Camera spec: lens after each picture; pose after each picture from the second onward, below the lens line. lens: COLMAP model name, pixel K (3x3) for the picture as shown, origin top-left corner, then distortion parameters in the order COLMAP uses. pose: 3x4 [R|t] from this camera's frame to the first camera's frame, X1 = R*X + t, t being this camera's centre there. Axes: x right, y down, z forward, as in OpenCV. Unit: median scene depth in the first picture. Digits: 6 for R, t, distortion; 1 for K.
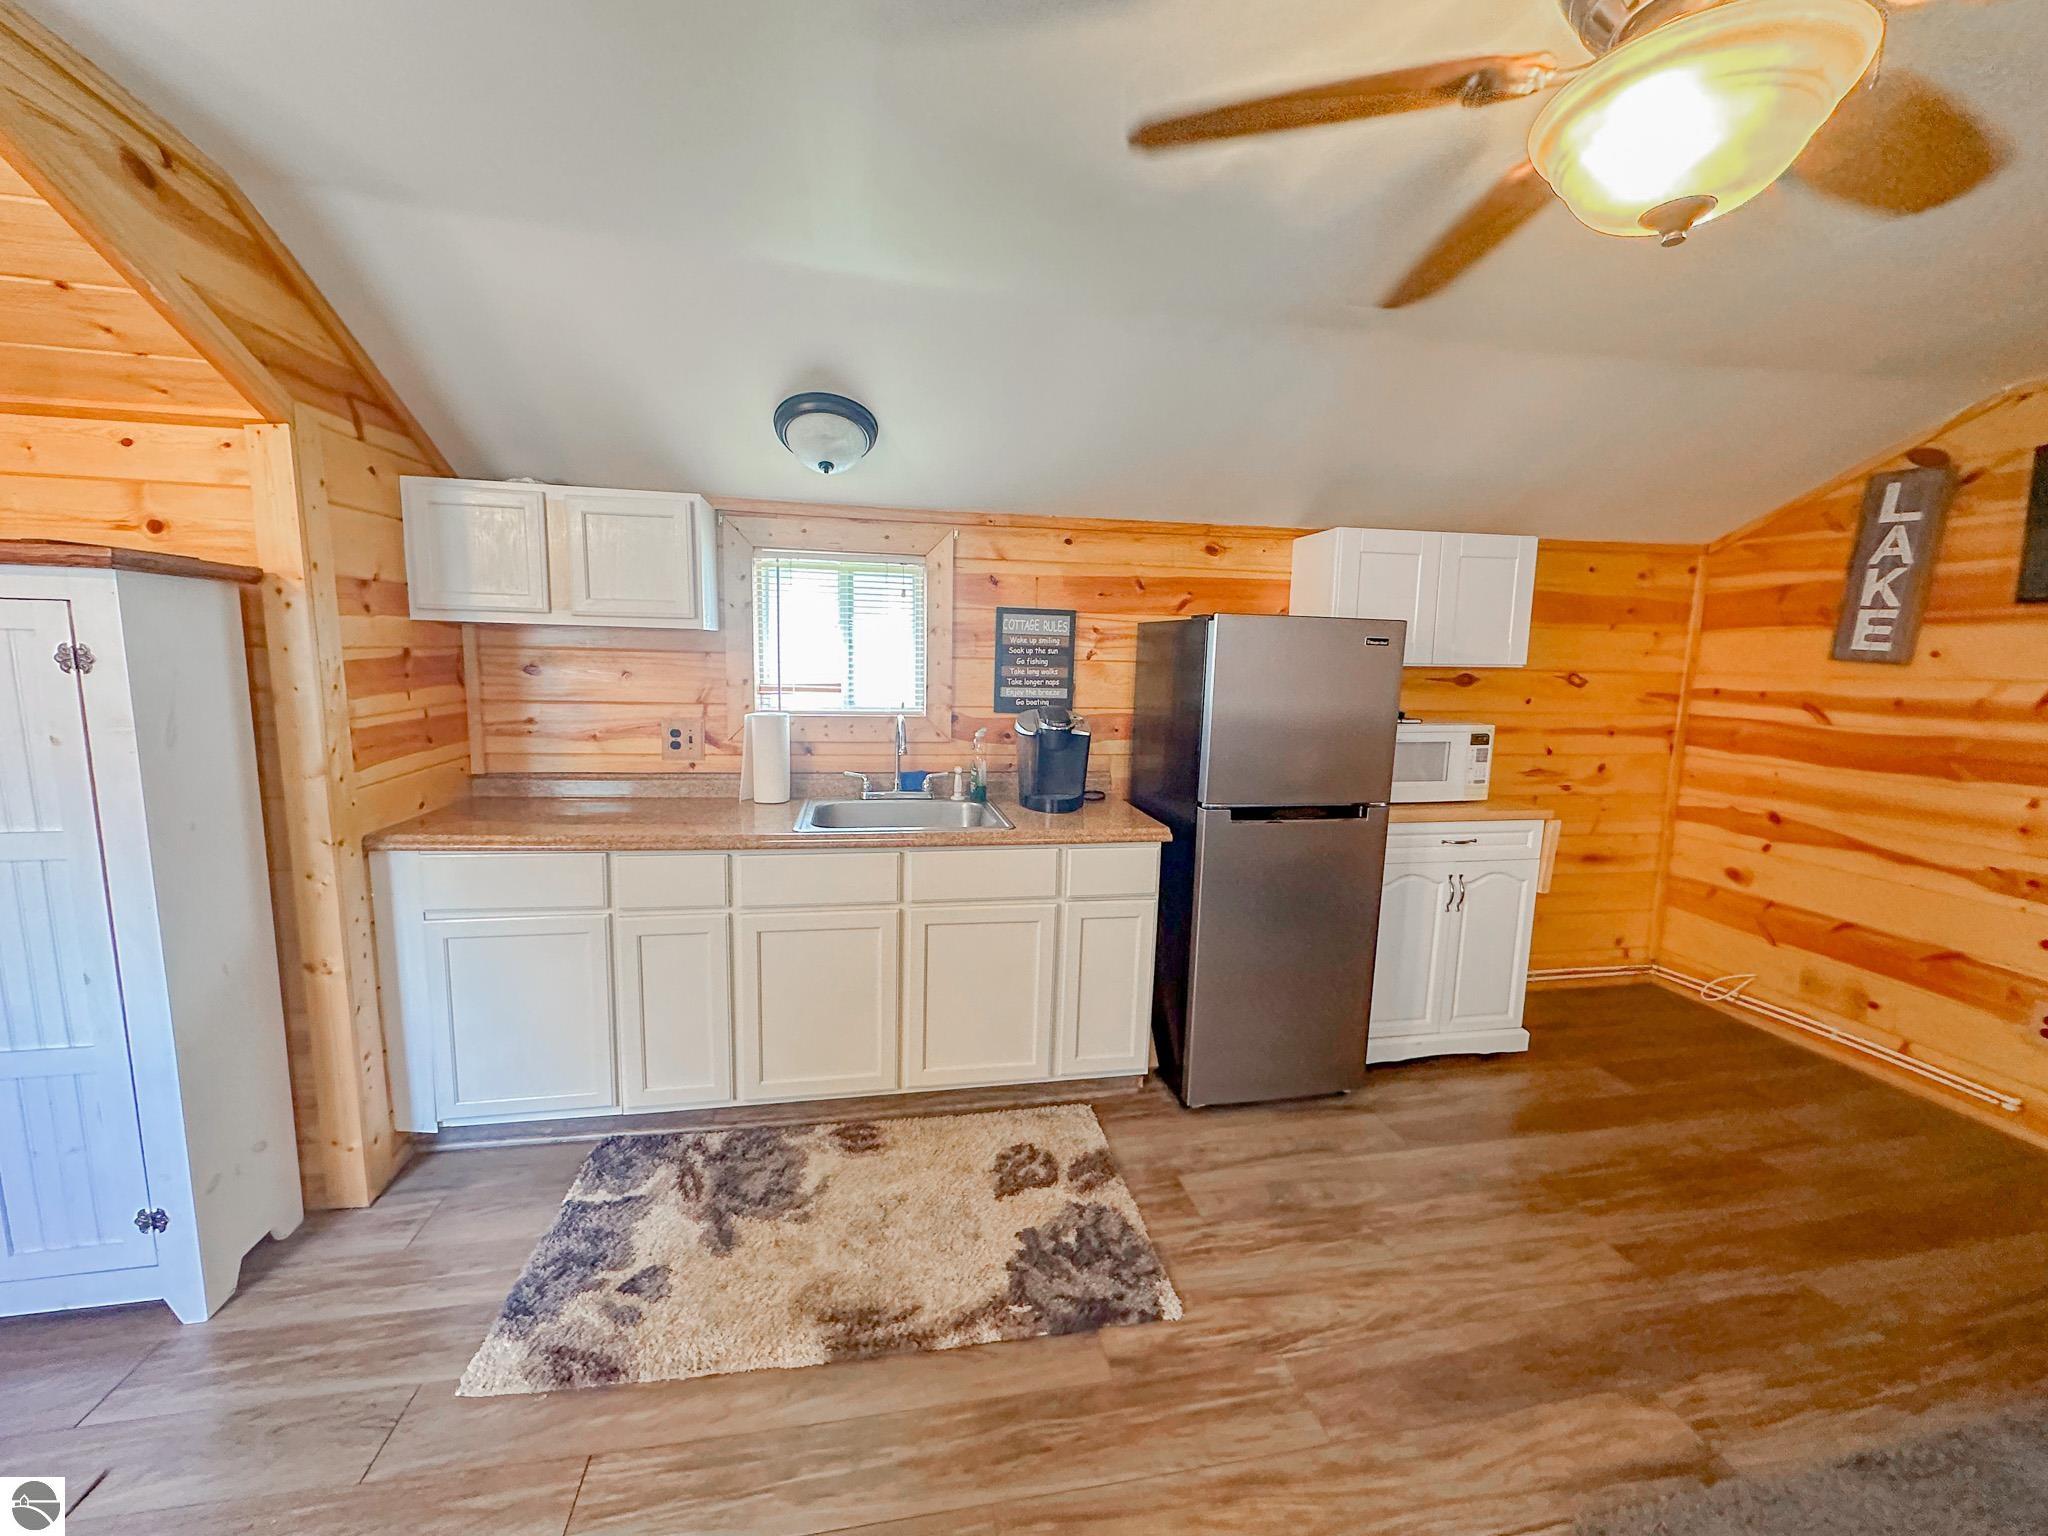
lens RADIAL K [[825.6, 0, 1024.0], [0, 825.6, 768.0], [0, 0, 1]] dist [-0.001083, -0.000266]
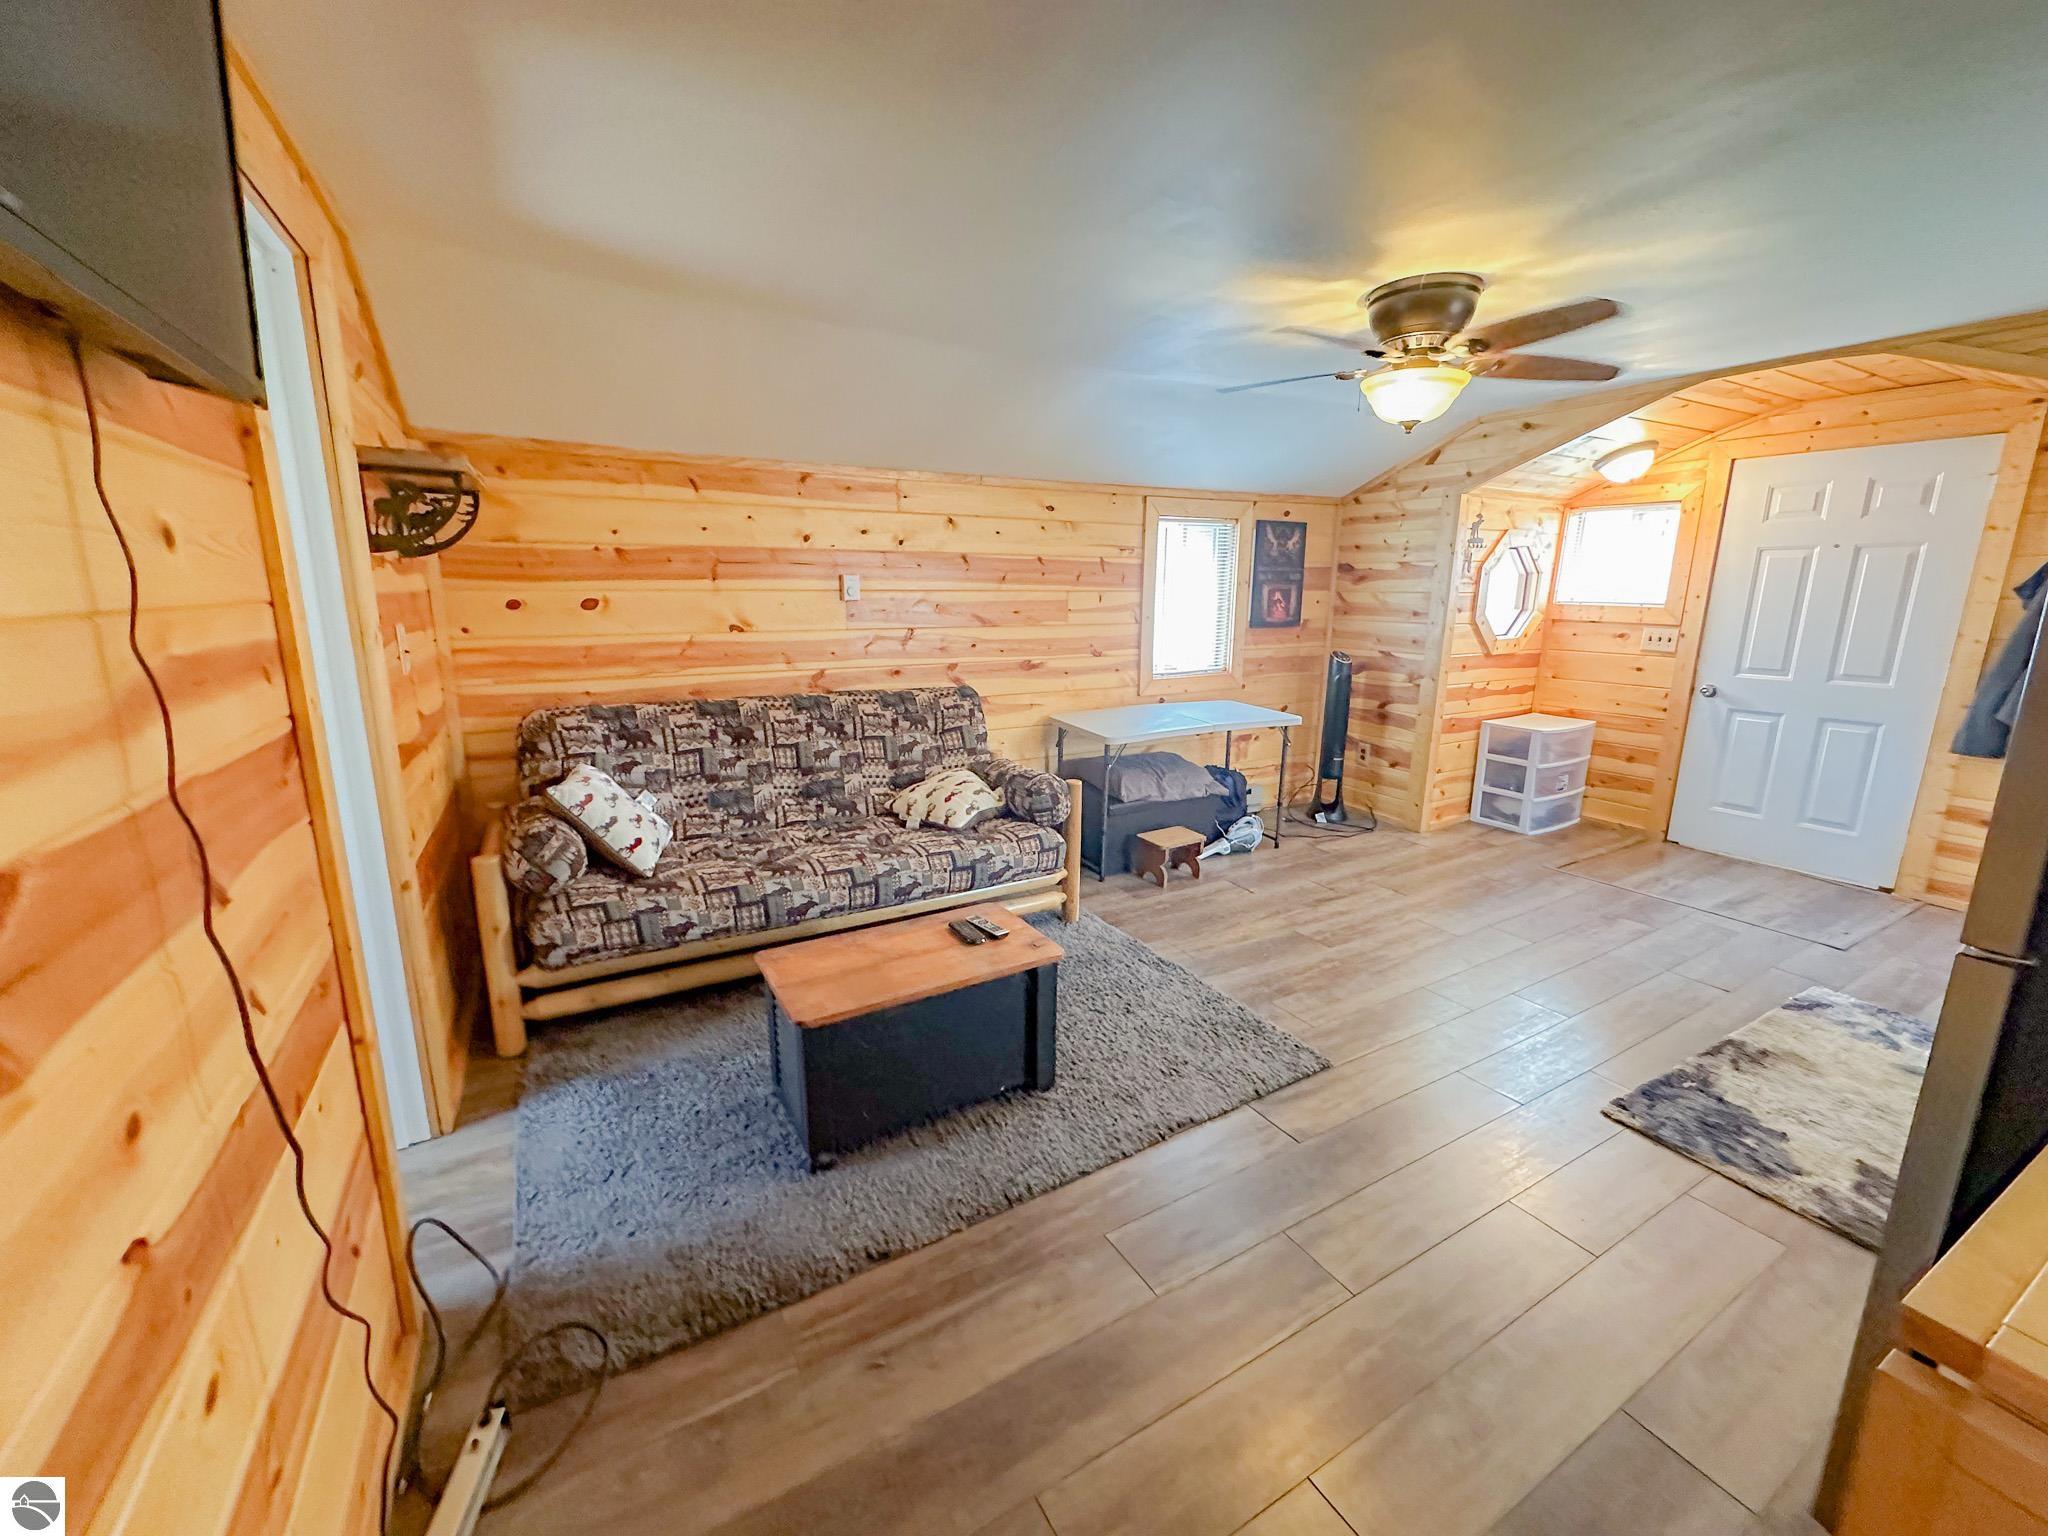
lens RADIAL K [[825.6, 0, 1024.0], [0, 825.6, 768.0], [0, 0, 1]] dist [-0.001083, -0.000266]
pose [[-0.944196, 0.044739, -0.326333, 0.936064], [-0.068387, 0.942517, 0.327085, -0.127772], [0.322208, 0.331149, -0.886861, 1.091345]]
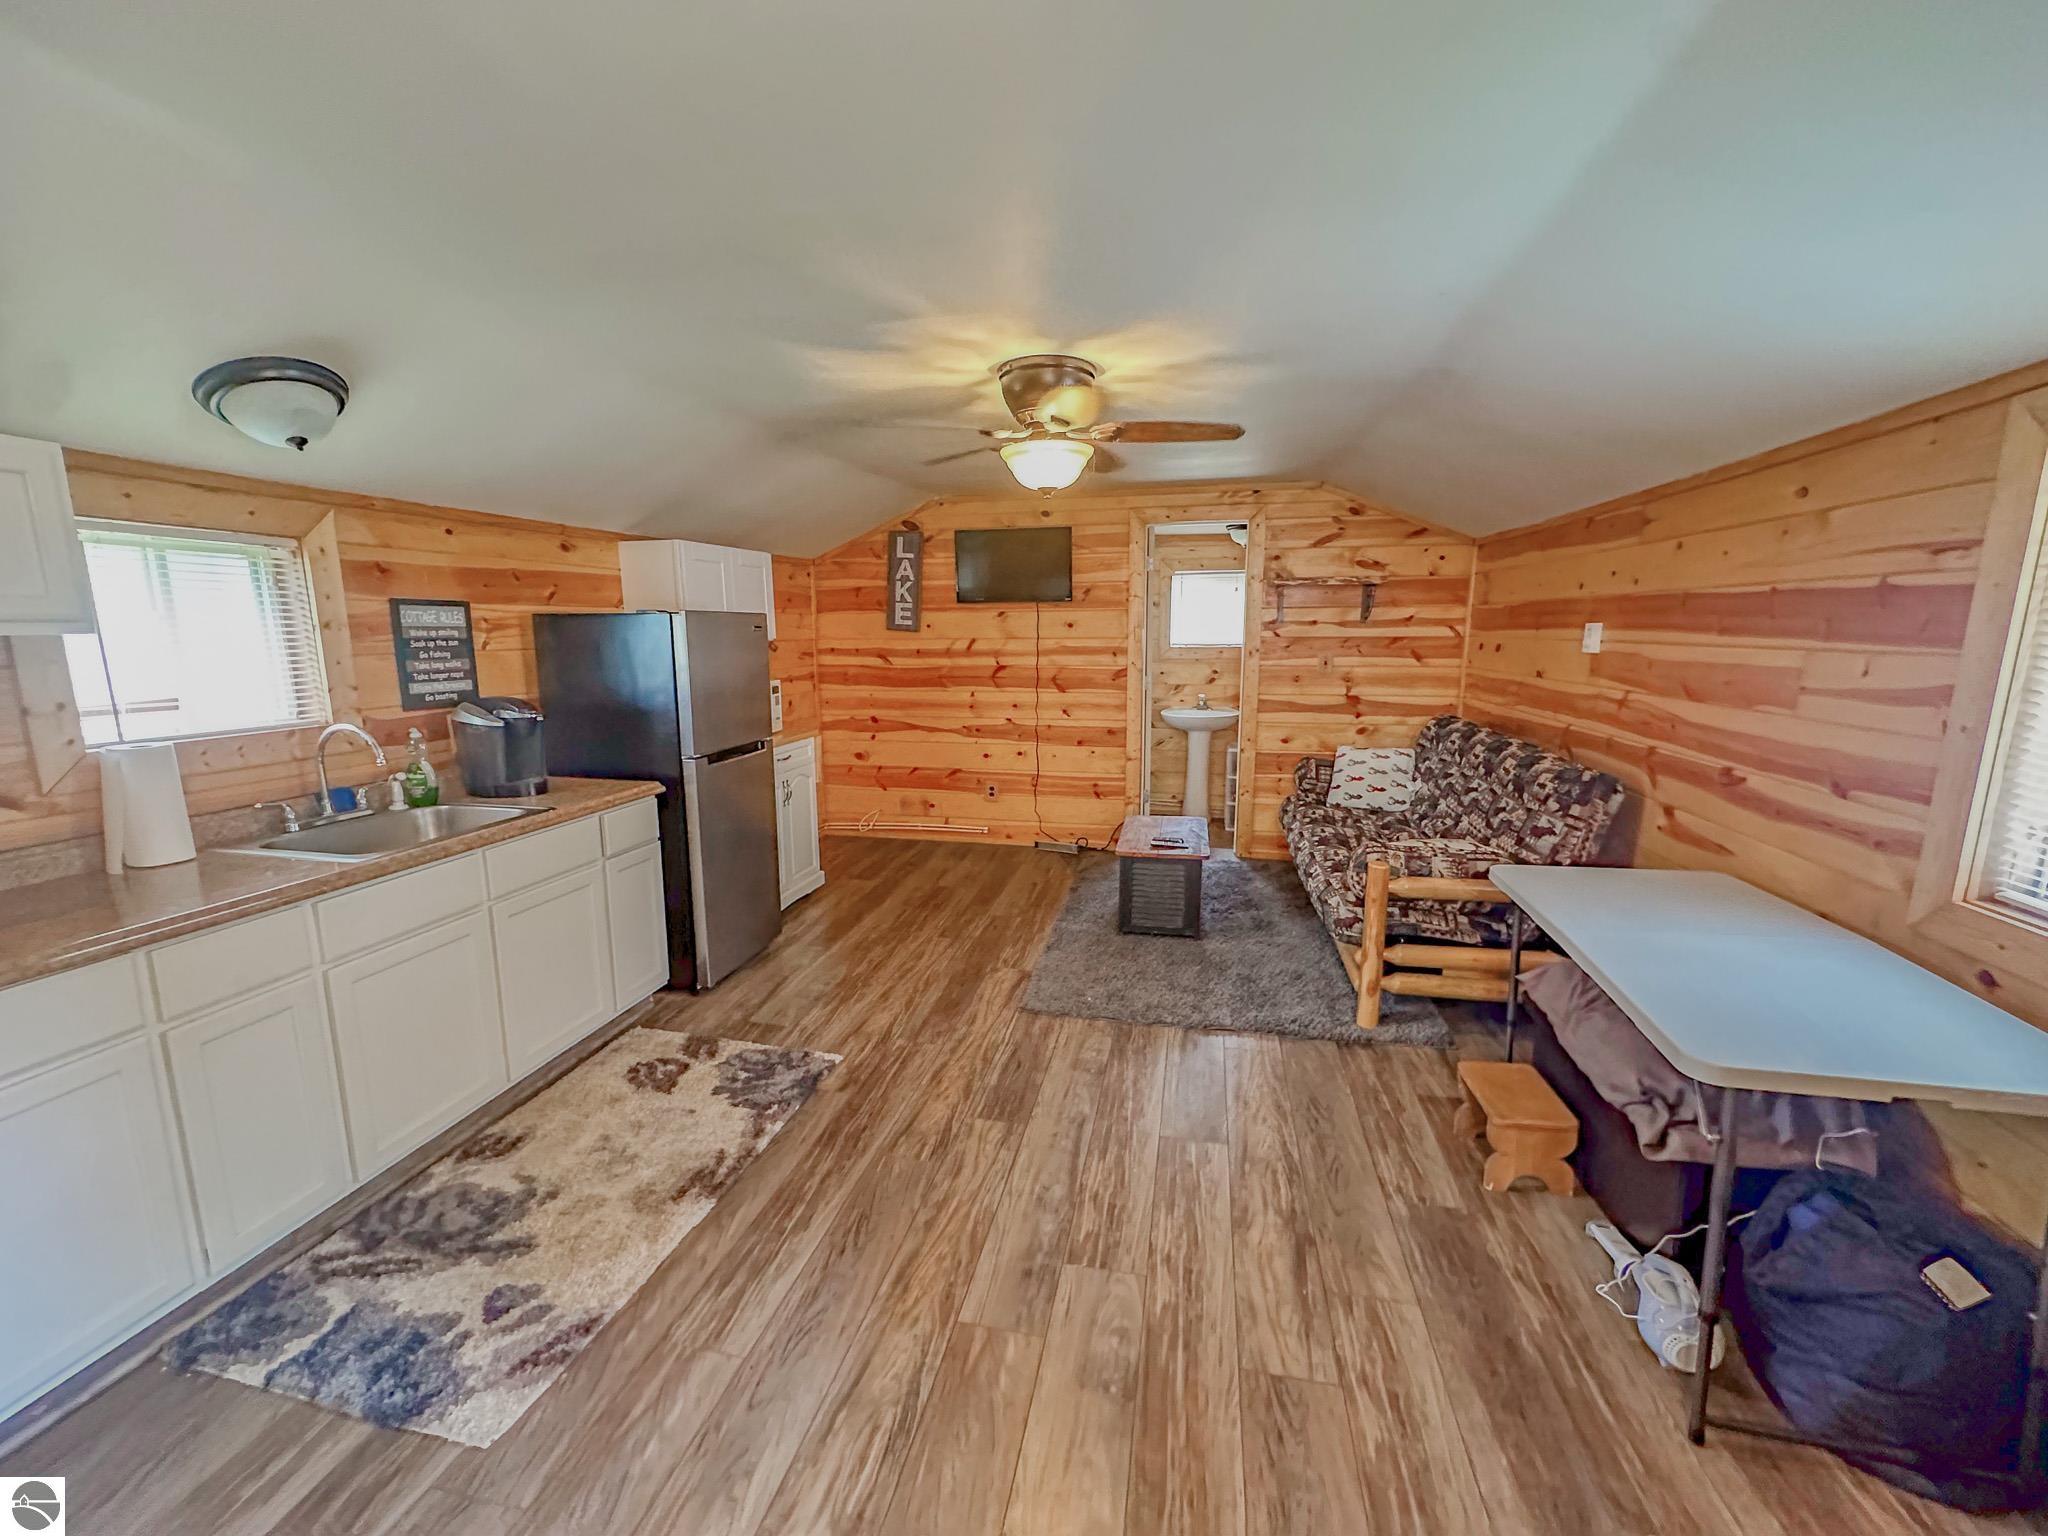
lens RADIAL K [[825.6, 0, 1024.0], [0, 825.6, 768.0], [0, 0, 1]] dist [-0.001083, -0.000266]
pose [[0.393319, -0.179523, 0.901705, -0.661445], [0.138551, 0.981125, 0.134900, -0.036080], [-0.908903, 0.071873, 0.410768, -0.015268]]
